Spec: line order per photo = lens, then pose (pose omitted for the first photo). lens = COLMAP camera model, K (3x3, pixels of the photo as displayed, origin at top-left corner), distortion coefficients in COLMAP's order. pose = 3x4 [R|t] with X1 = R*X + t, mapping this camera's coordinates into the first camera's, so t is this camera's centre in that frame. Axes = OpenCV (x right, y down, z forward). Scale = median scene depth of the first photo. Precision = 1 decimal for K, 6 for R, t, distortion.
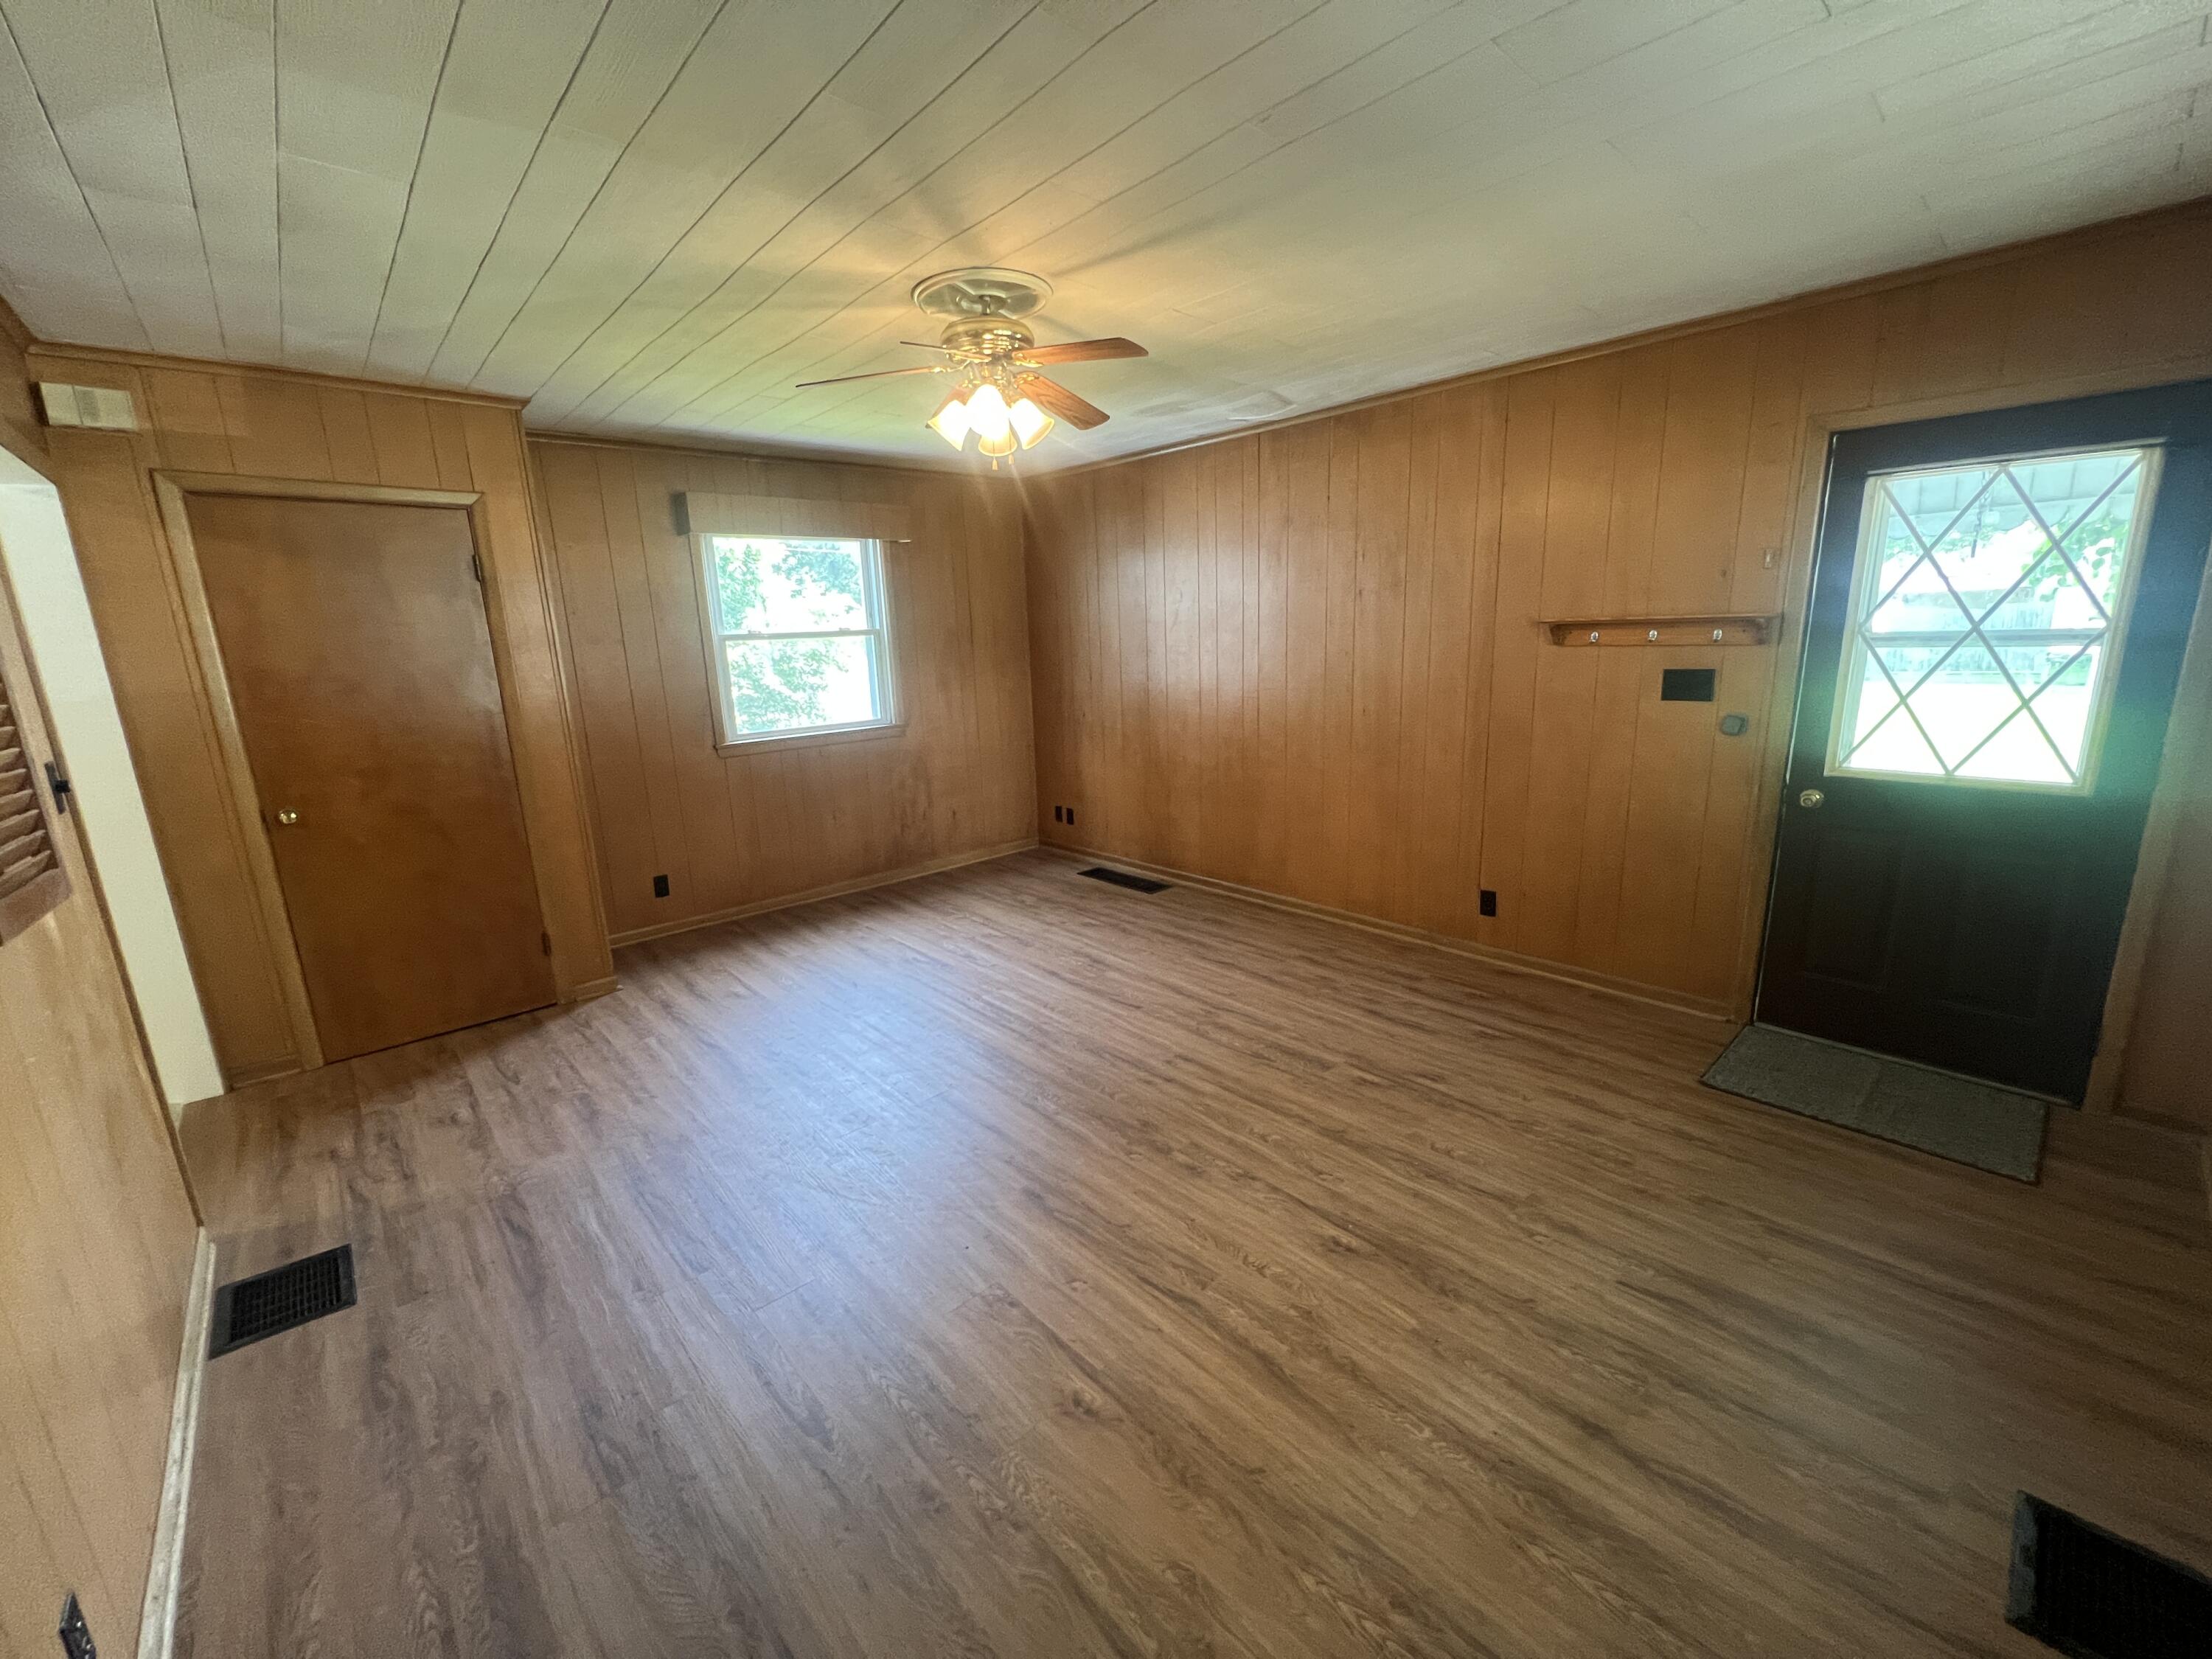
lens RADIAL K [[889.5, 0, 1095.3], [0, 889.5, 832.6], [0, 0, 1]] dist [-0.000142, -0.000257]
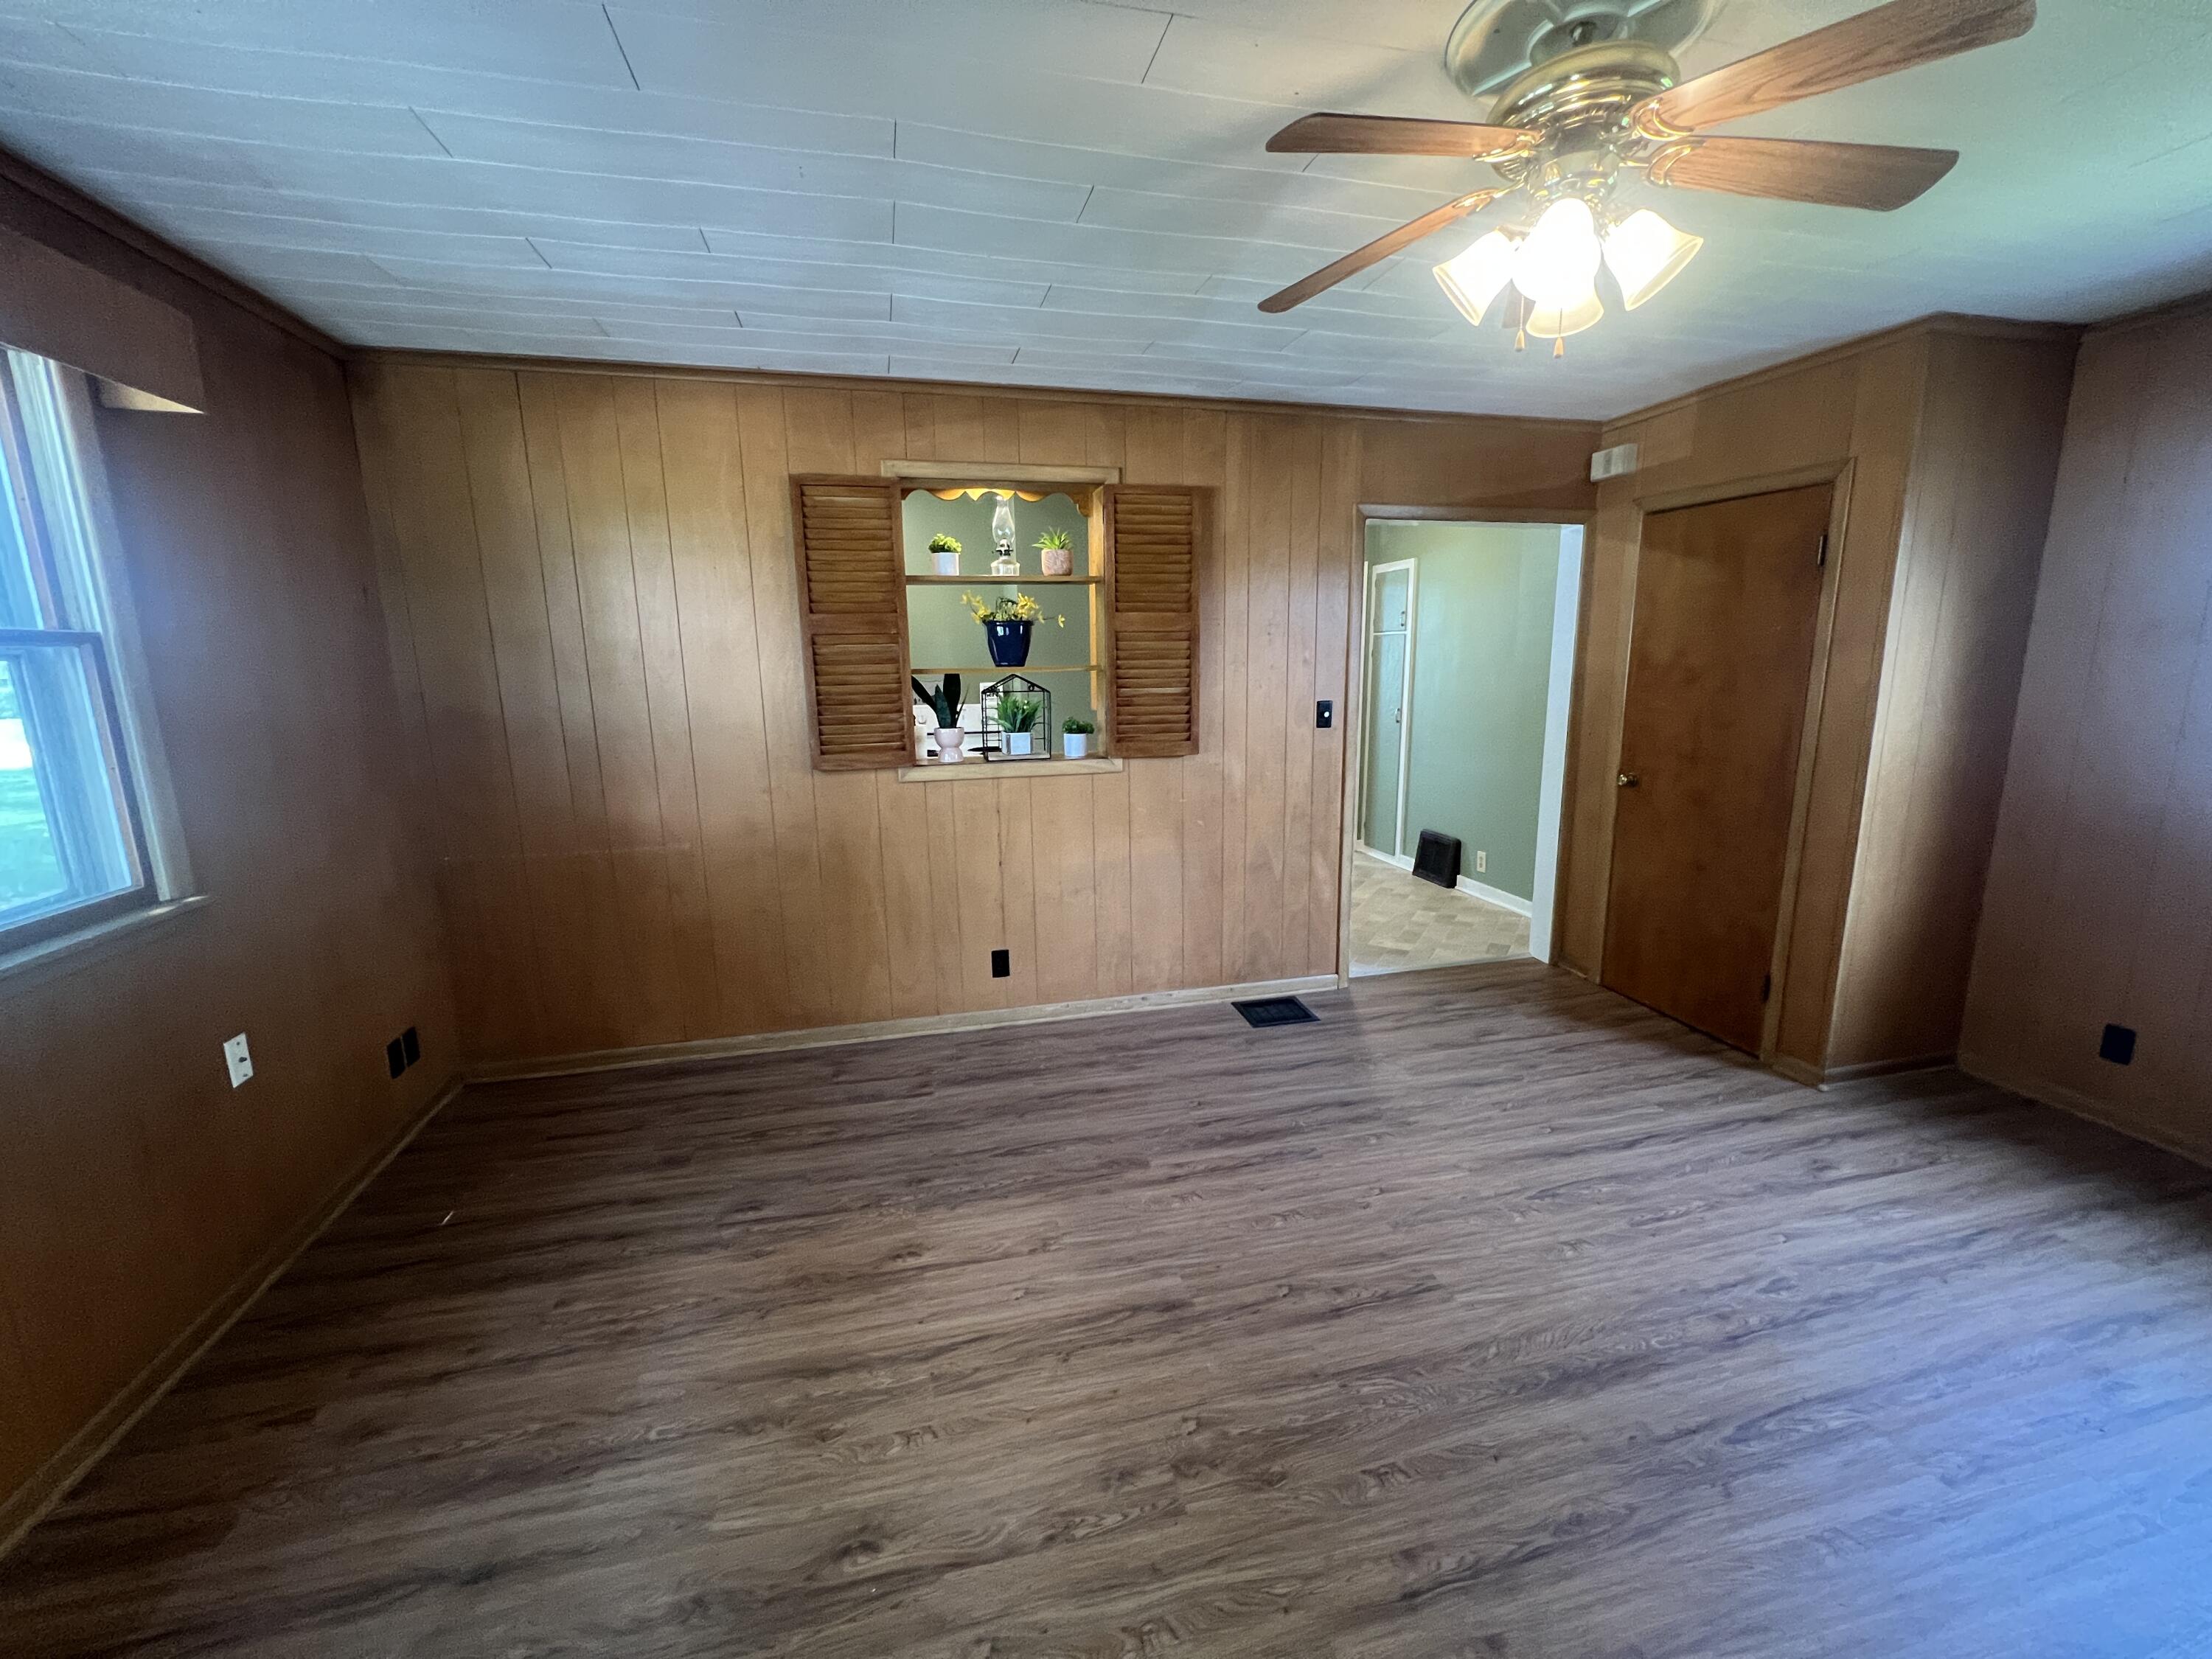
lens RADIAL K [[889.5, 0, 1106.4], [0, 889.5, 831.6], [0, 0, 1]] dist [-0.000142, -0.000257]
pose [[-0.473025, 0.213266, -0.854848, 0.666250], [-0.169654, 0.930055, 0.325906, -0.321744], [0.864560, 0.299190, -0.403758, 1.289777]]
